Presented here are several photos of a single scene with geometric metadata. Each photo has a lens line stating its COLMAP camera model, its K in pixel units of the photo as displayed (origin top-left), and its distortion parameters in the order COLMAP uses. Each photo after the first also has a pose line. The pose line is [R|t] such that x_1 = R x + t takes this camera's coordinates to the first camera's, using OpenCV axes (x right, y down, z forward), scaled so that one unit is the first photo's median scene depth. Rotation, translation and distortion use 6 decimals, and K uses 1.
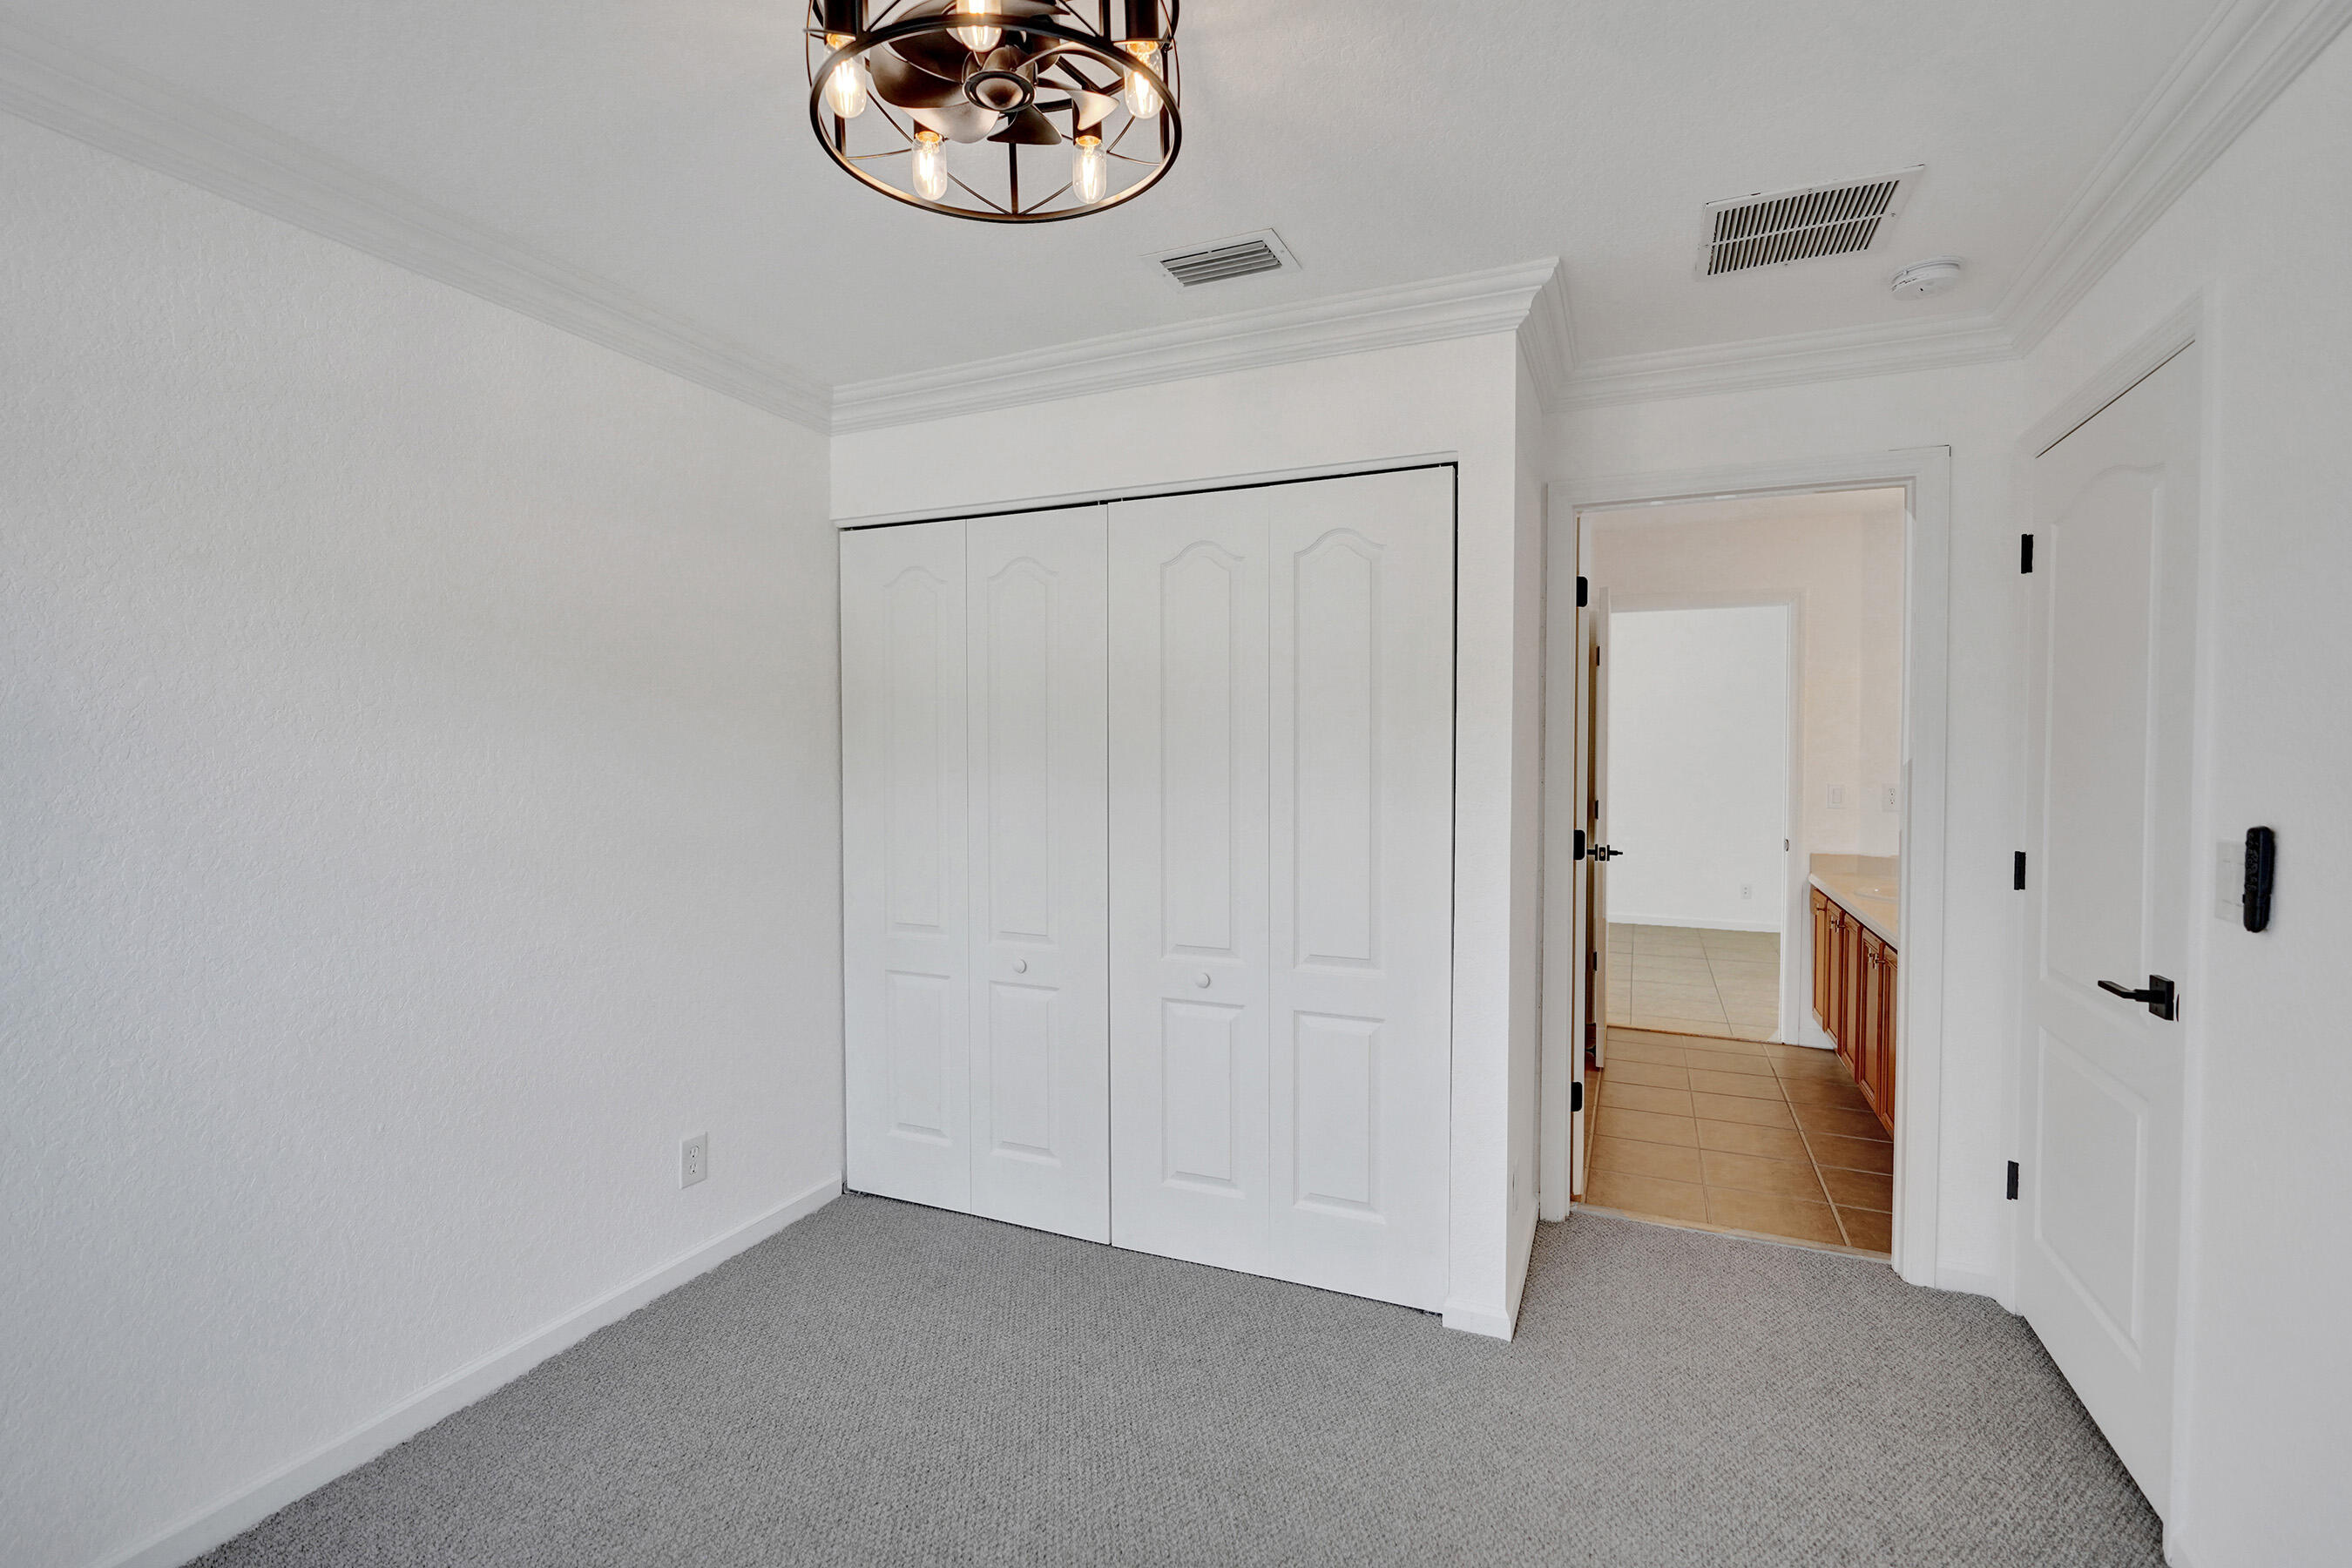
lens RADIAL K [[1073.6, 0, 1168.2], [0, 1073.6, 782.6], [0, 0, 1]] dist [-0.000311, 0.000607]
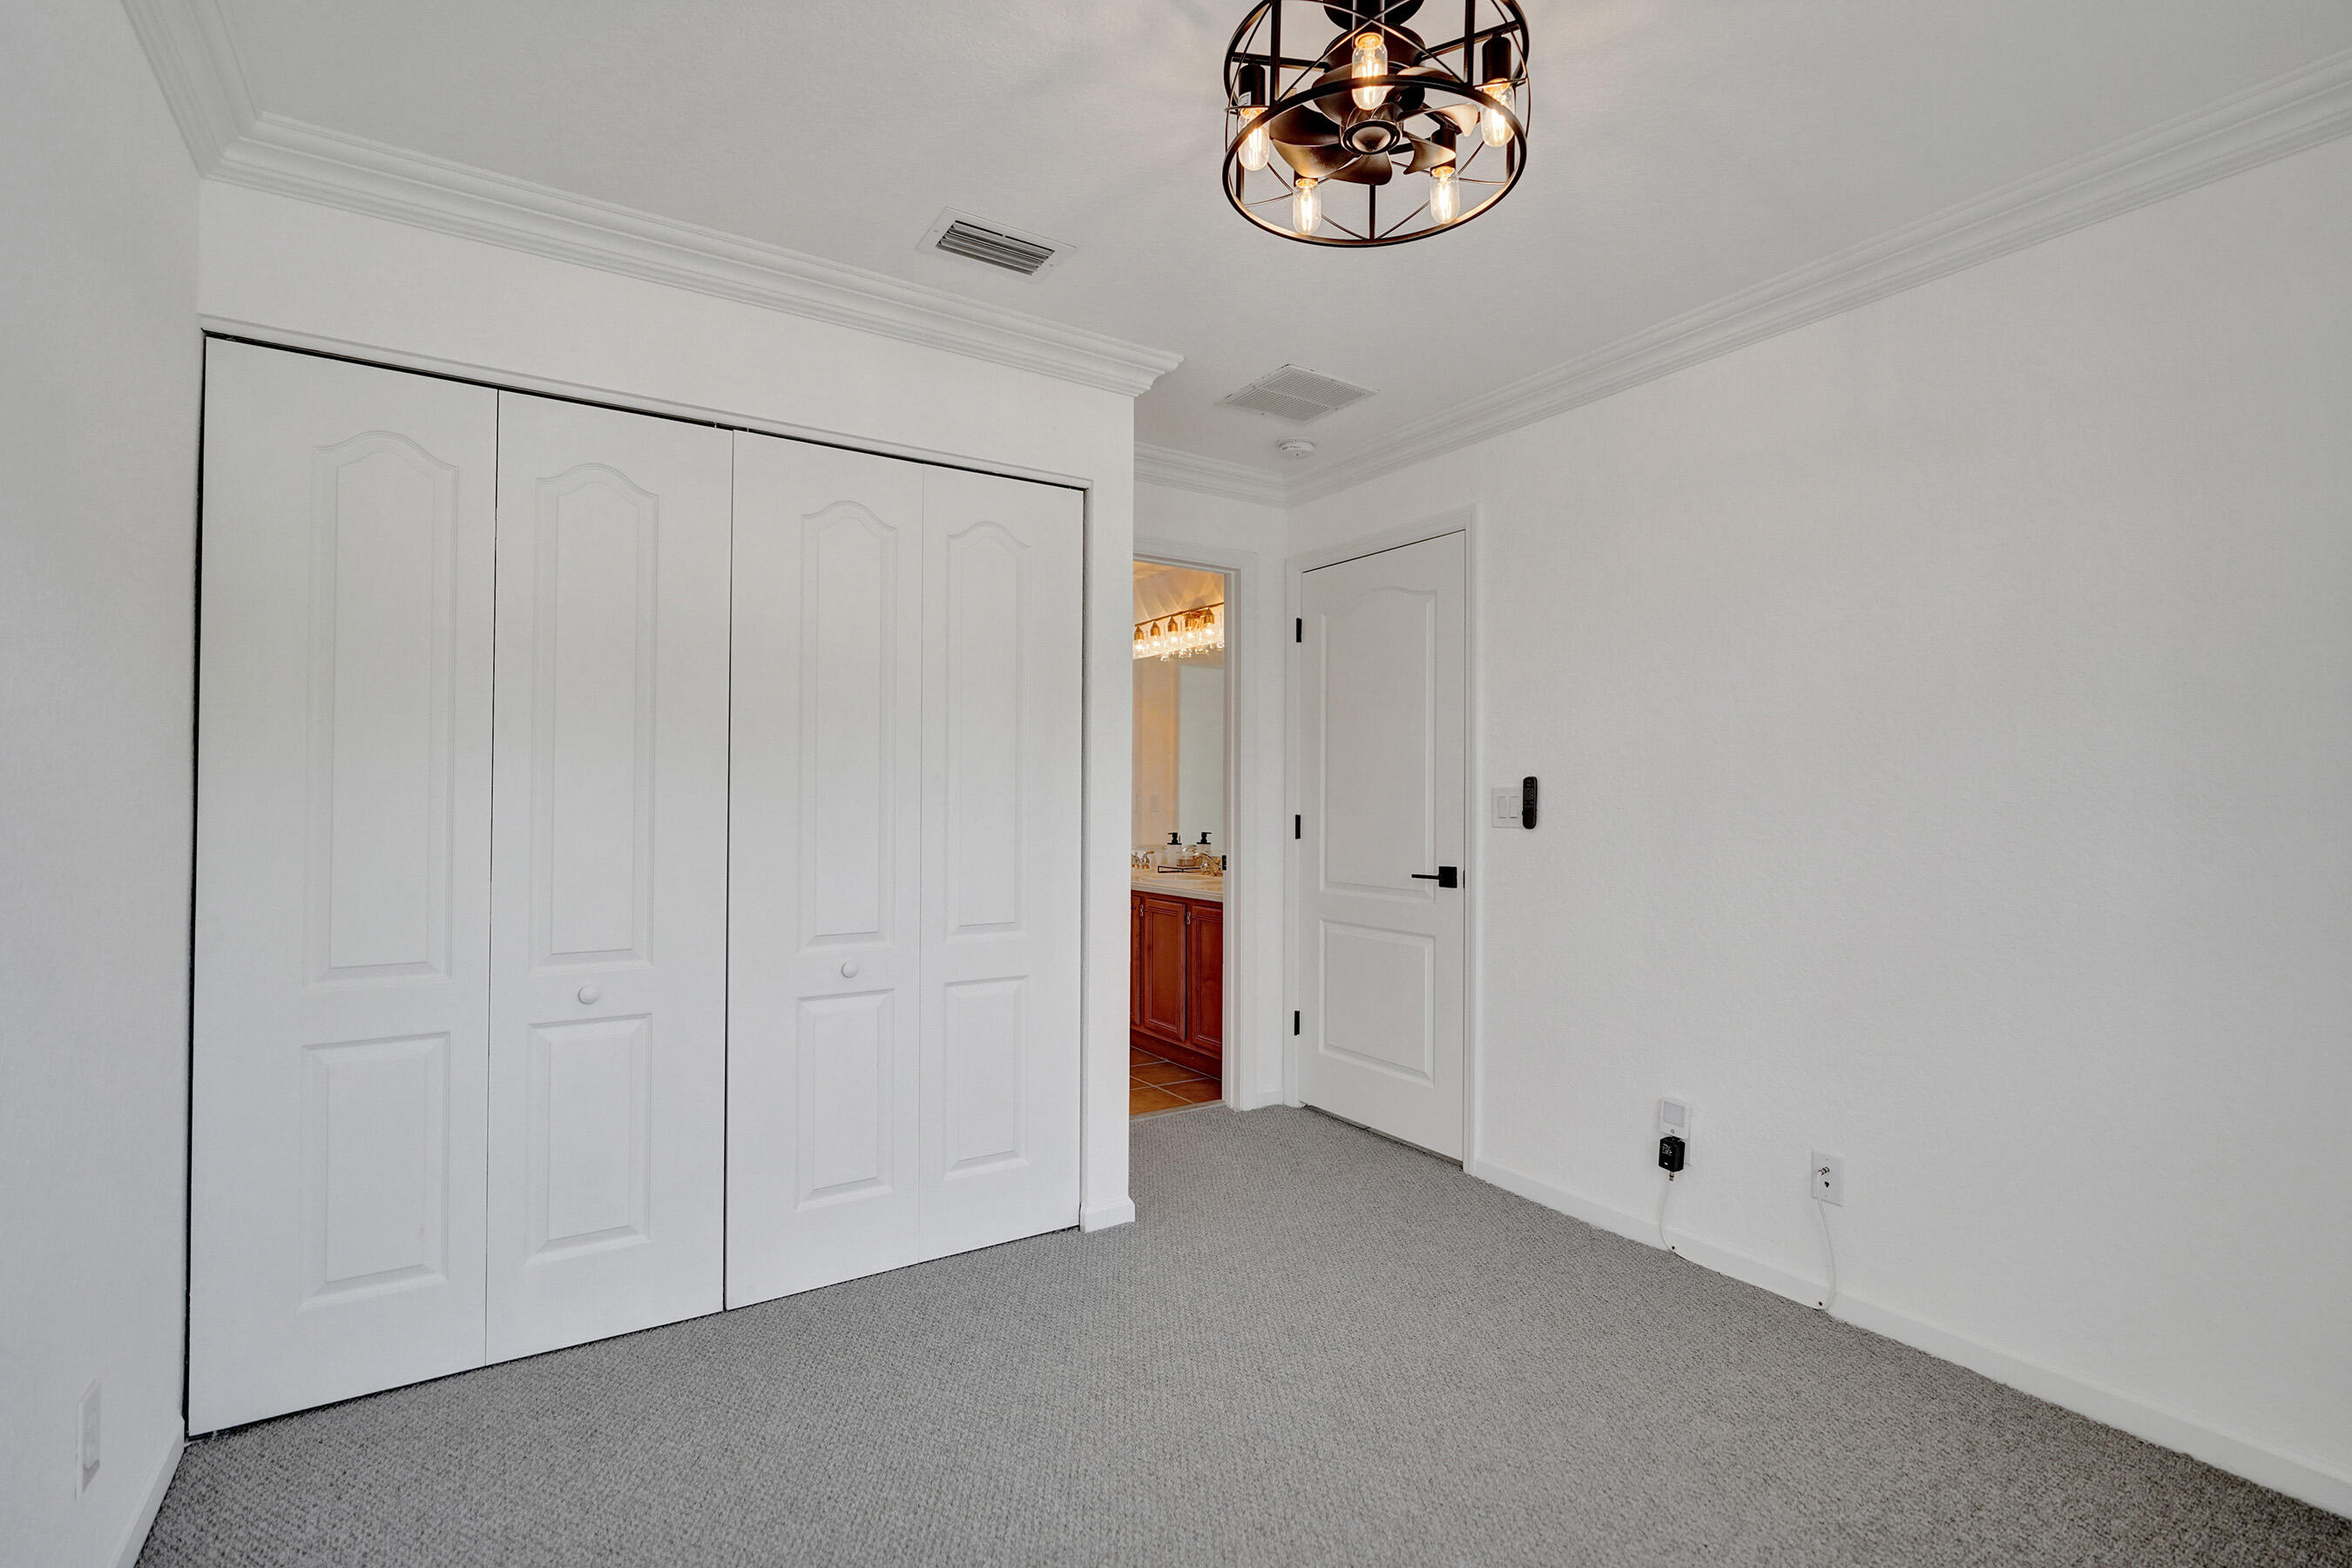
lens RADIAL K [[1073.6, 0, 1176.9], [0, 1073.6, 784.6], [0, 0, 1]] dist [-0.000311, 0.000607]
pose [[0.547788, 0.012568, 0.836523, -0.612751], [0.019153, 0.999437, -0.027557, 0.057152], [-0.836398, 0.031117, 0.547238, 0.258132]]
